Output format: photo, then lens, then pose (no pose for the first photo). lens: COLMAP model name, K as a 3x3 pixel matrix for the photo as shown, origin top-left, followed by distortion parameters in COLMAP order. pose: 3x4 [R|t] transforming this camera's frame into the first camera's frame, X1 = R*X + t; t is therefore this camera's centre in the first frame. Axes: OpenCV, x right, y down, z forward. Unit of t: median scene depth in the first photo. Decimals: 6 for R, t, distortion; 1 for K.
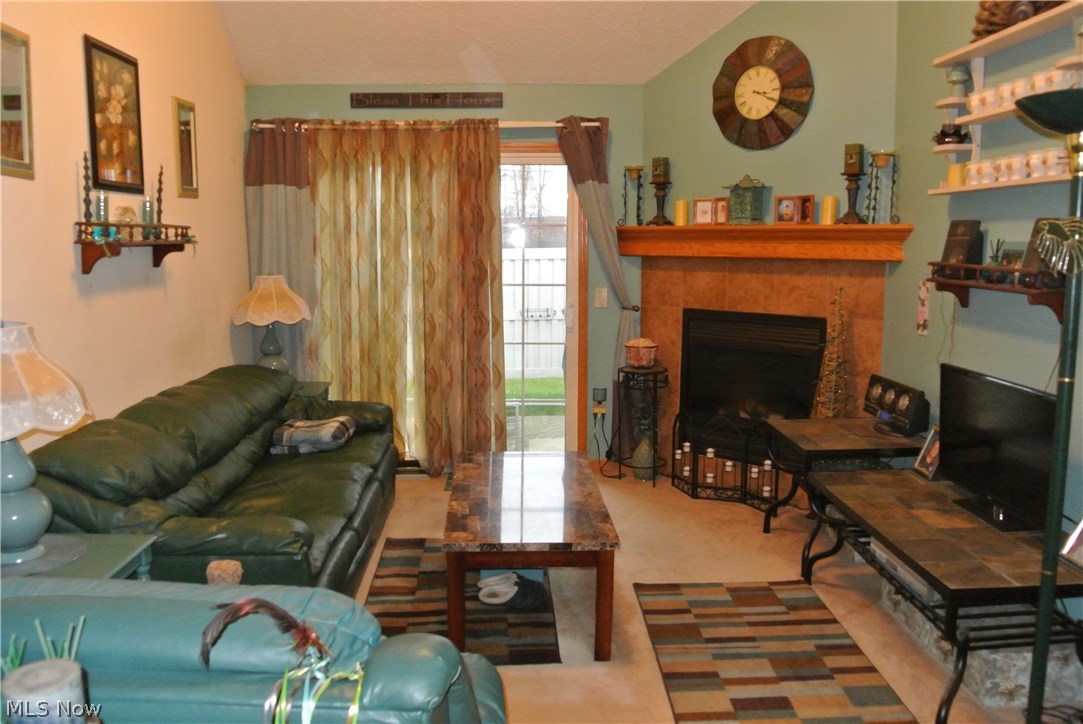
lens RADIAL K [[851.4, 0, 536.7], [0, 851.4, 351.1], [0, 0, 1]] dist [-0.083442, 0.034773]
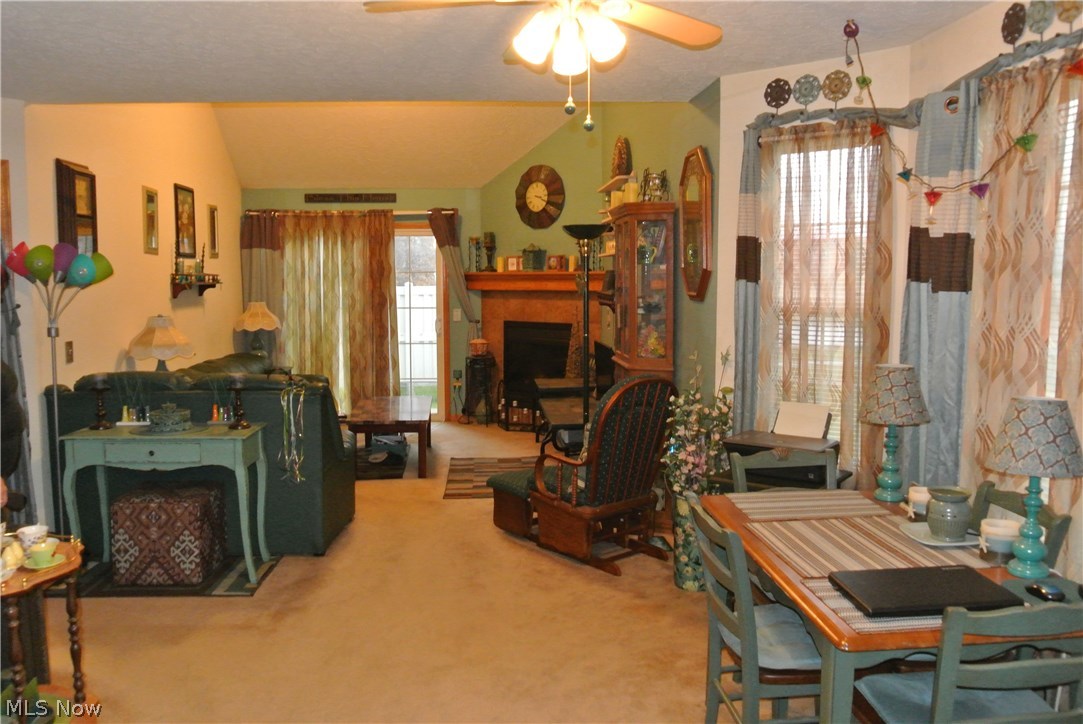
lens RADIAL K [[851.4, 0, 535.7], [0, 851.4, 357.4], [0, 0, 1]] dist [-0.083442, 0.034773]
pose [[0.998906, -0.006767, 0.046272, 0.158963], [0.008582, 0.999197, -0.039140, 0.089261], [-0.045970, 0.039494, 0.998162, -0.689018]]
